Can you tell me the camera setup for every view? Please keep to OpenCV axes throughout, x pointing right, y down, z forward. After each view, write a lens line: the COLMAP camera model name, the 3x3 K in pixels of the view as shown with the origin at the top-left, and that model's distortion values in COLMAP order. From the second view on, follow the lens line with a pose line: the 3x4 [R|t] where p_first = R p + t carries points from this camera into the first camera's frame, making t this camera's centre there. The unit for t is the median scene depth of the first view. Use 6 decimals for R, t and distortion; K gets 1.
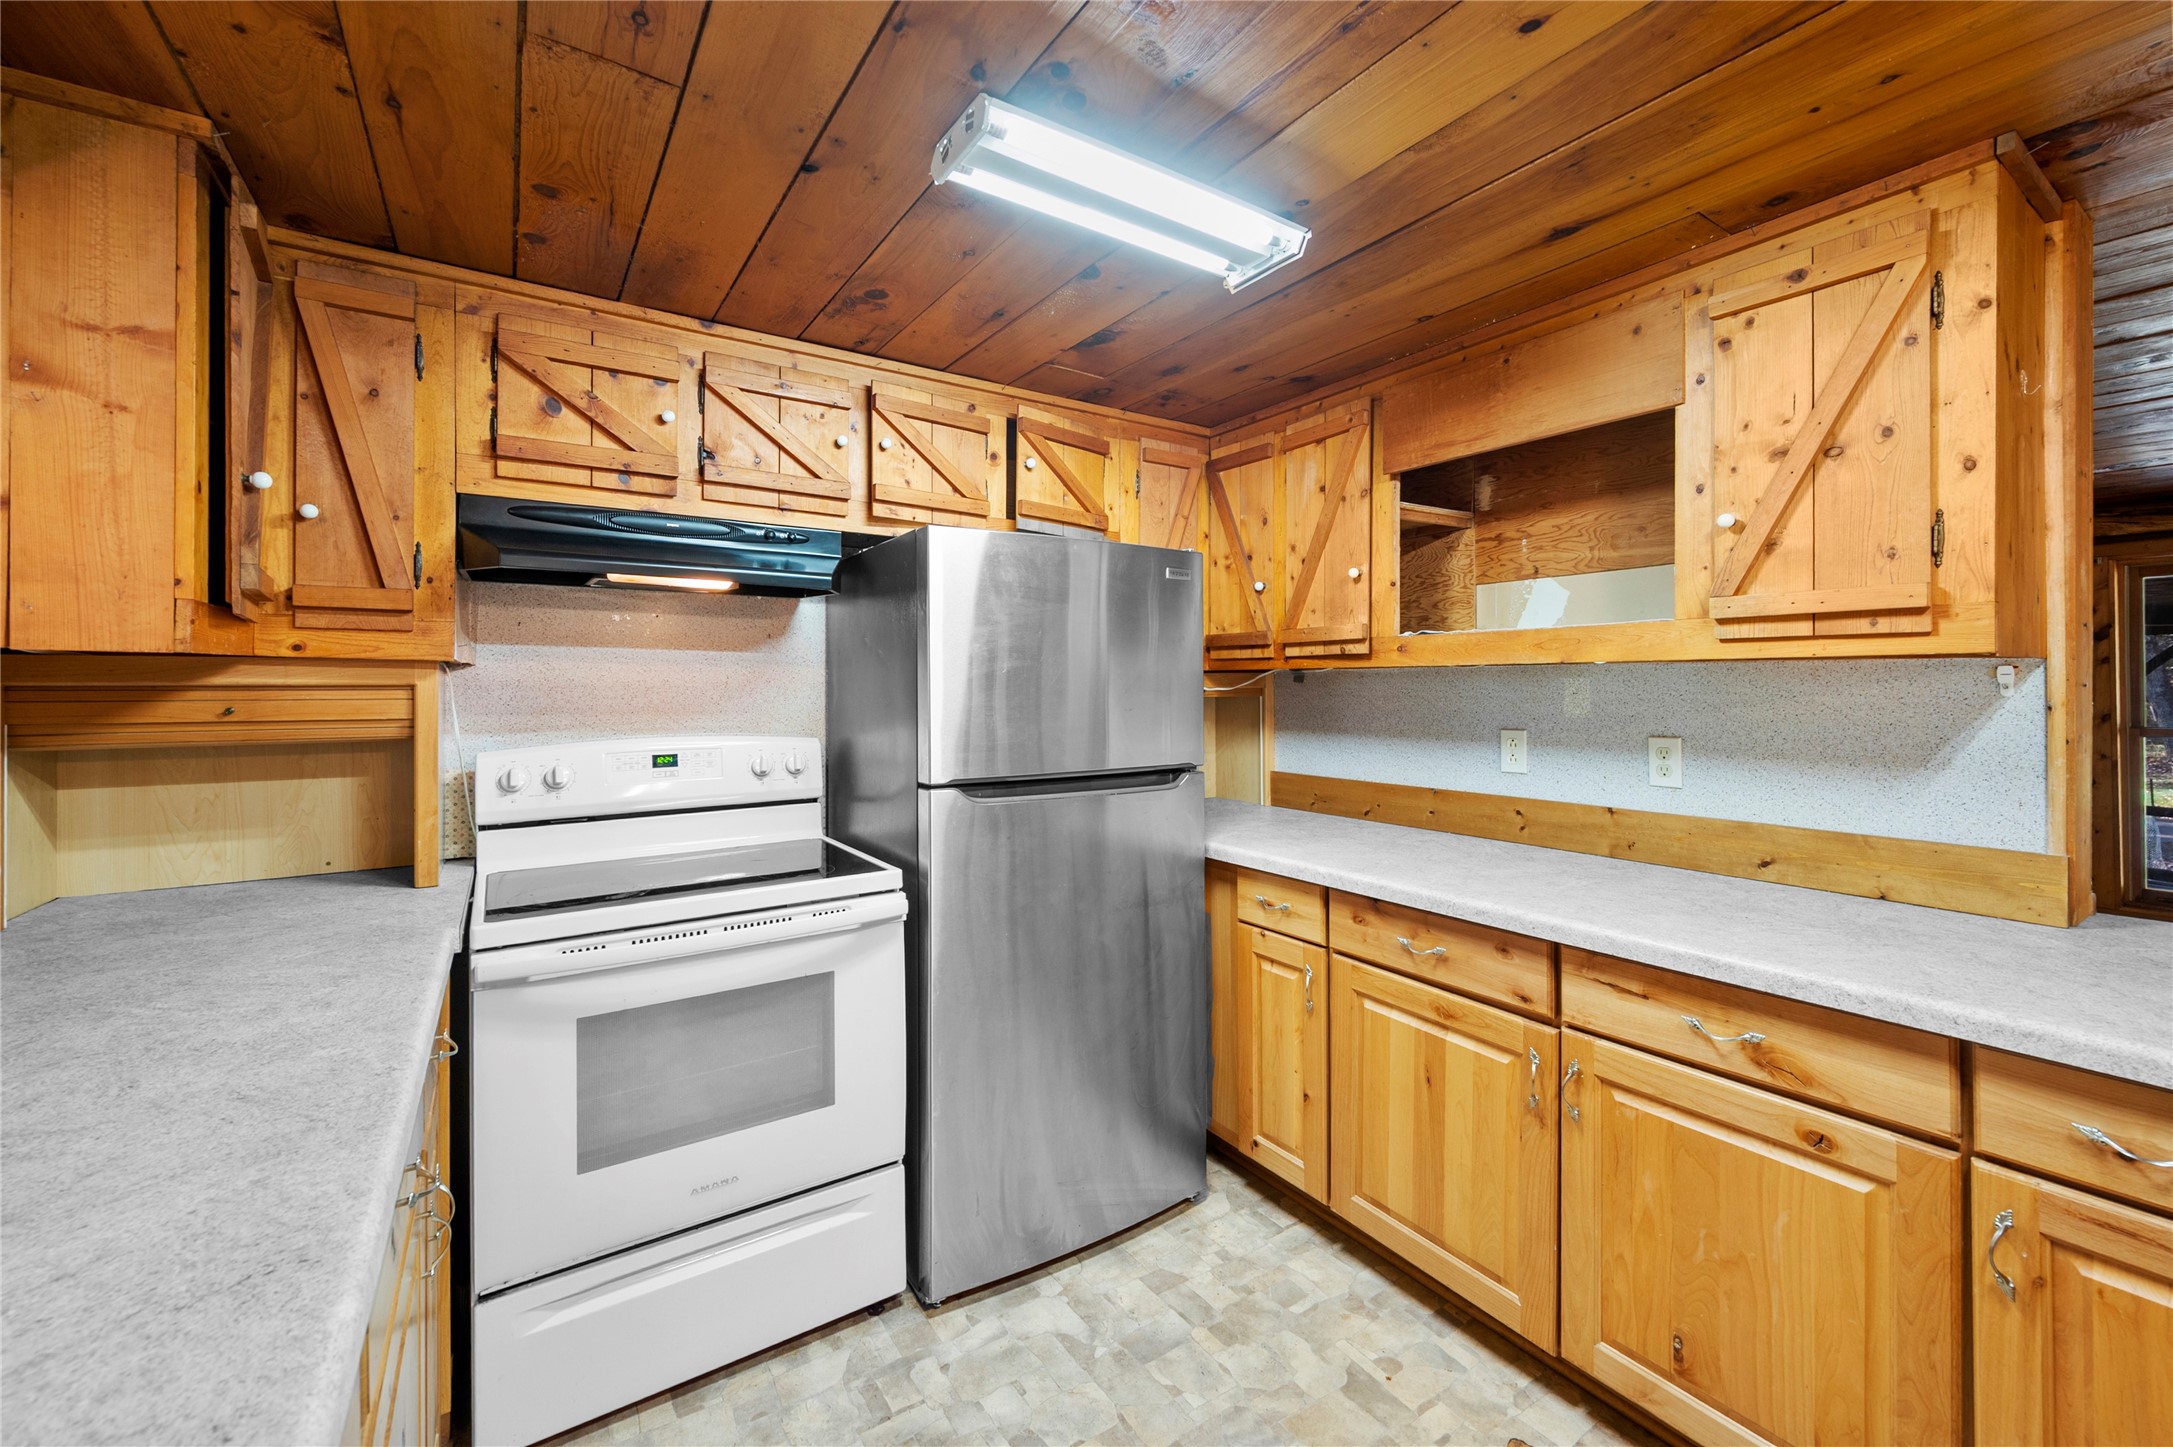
lens RADIAL K [[873.0, 0, 1087.4], [0, 873.0, 681.6], [0, 0, 1]] dist [-0.002006, 0.000111]
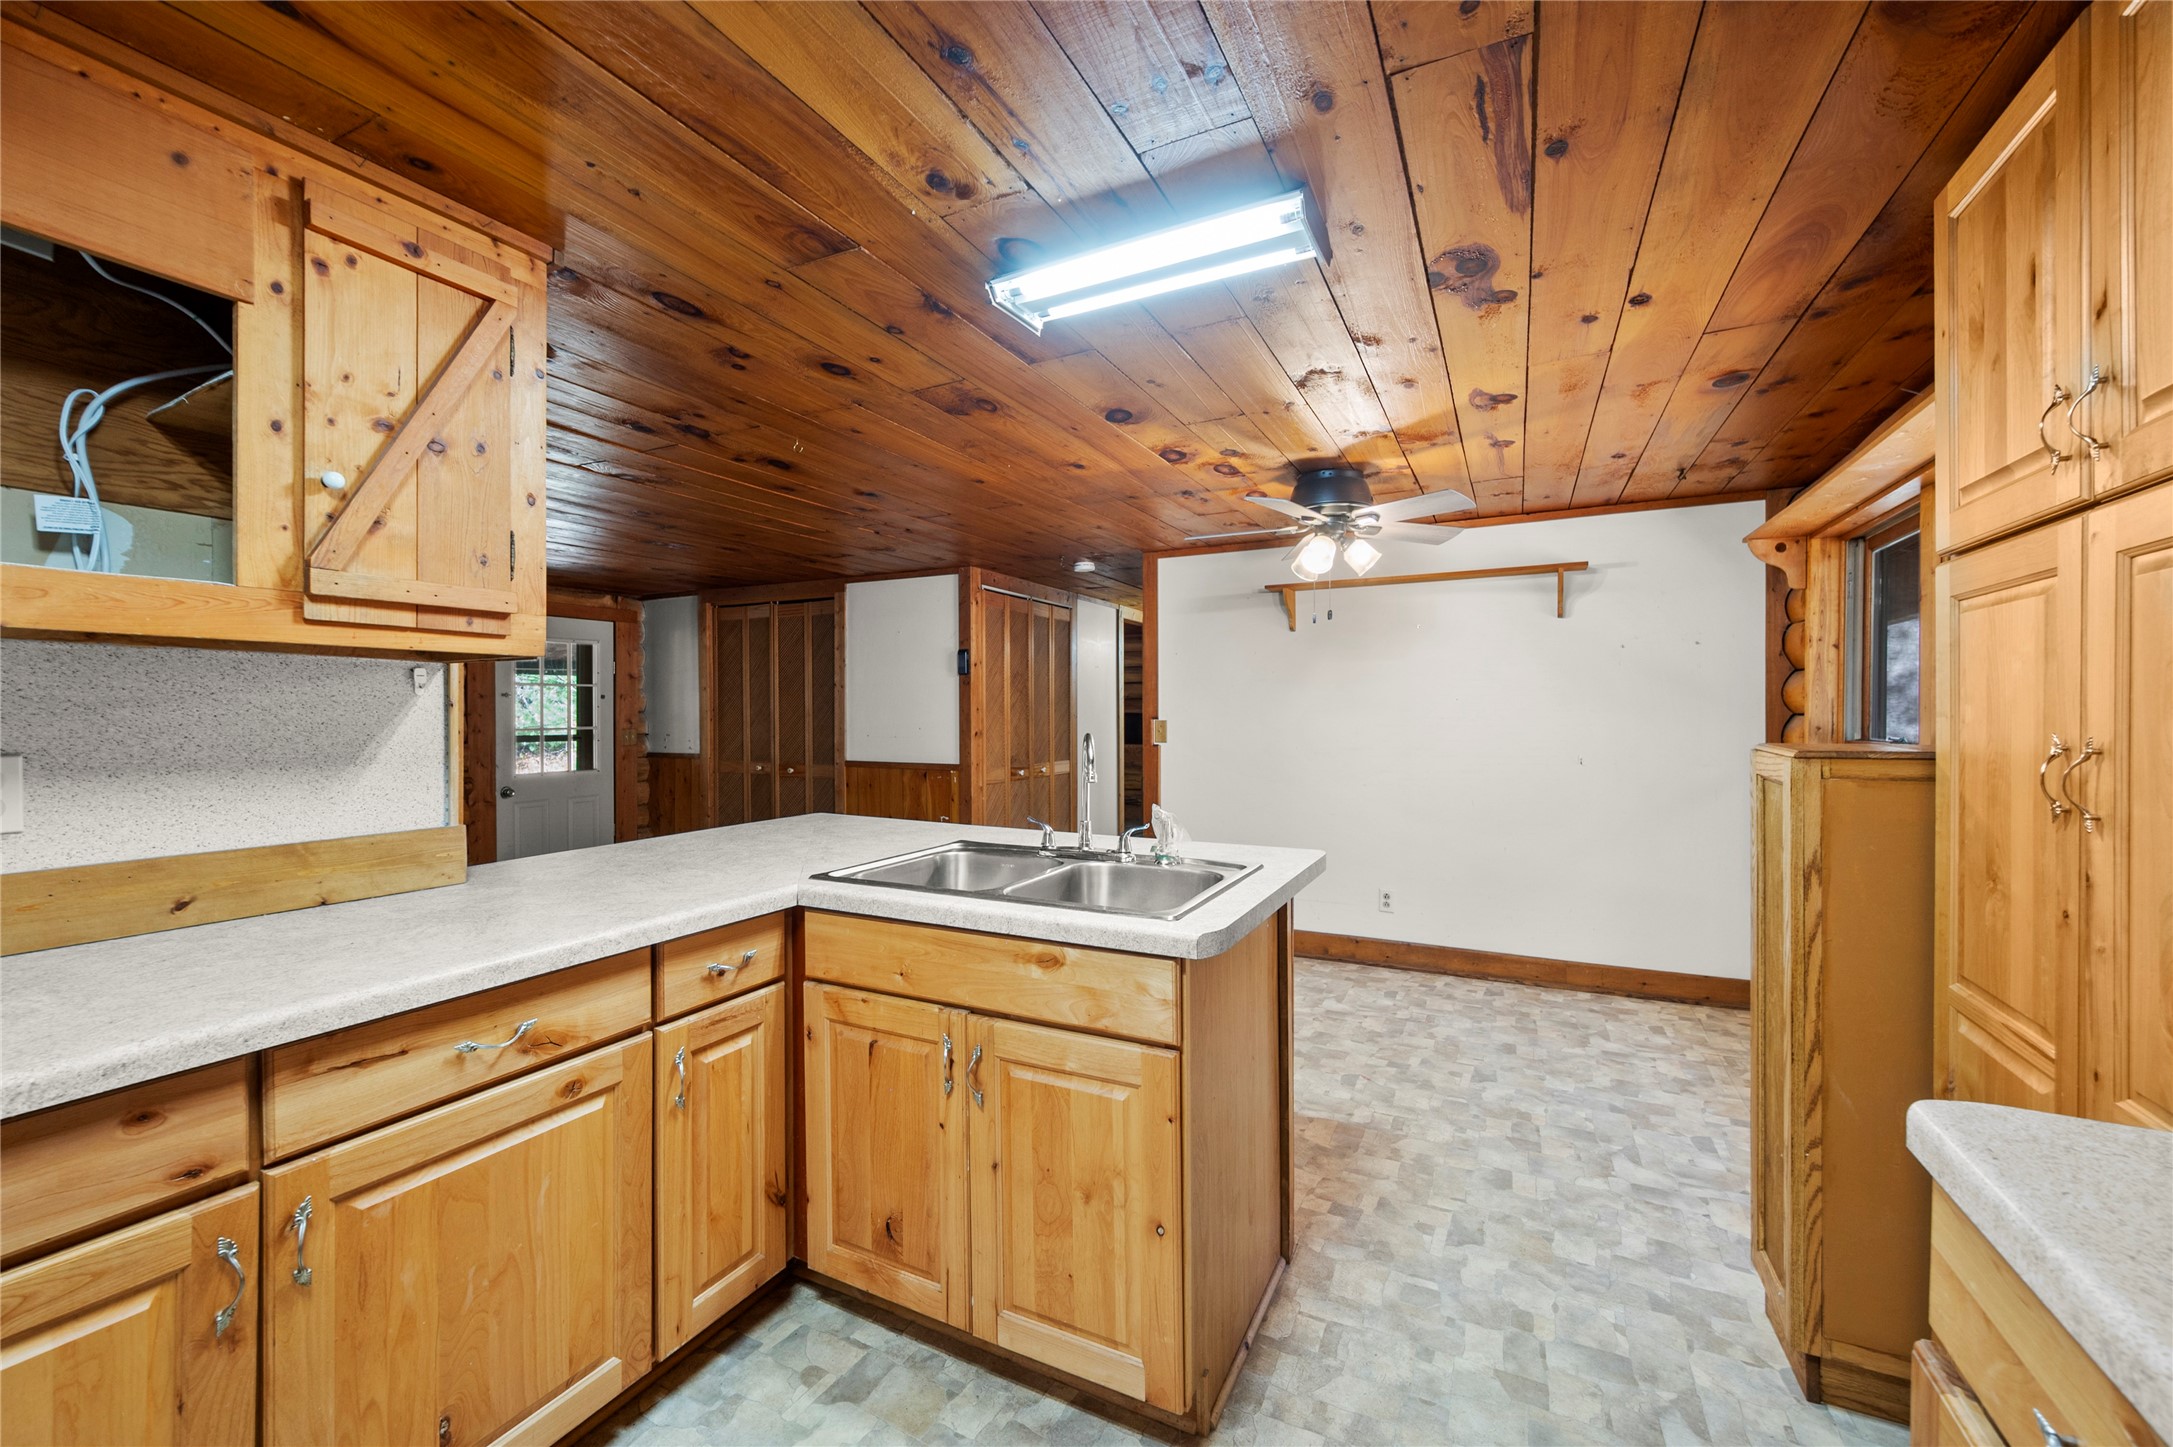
lens RADIAL K [[857.9, 0, 1092.9], [0, 857.9, 712.7], [0, 0, 1]] dist [-0.001279, -0.000271]
pose [[-0.499033, 0.001861, 0.866581, -0.299020], [-0.002673, 0.999990, -0.003687, 0.034975], [-0.866579, -0.004156, -0.499022, 0.663696]]
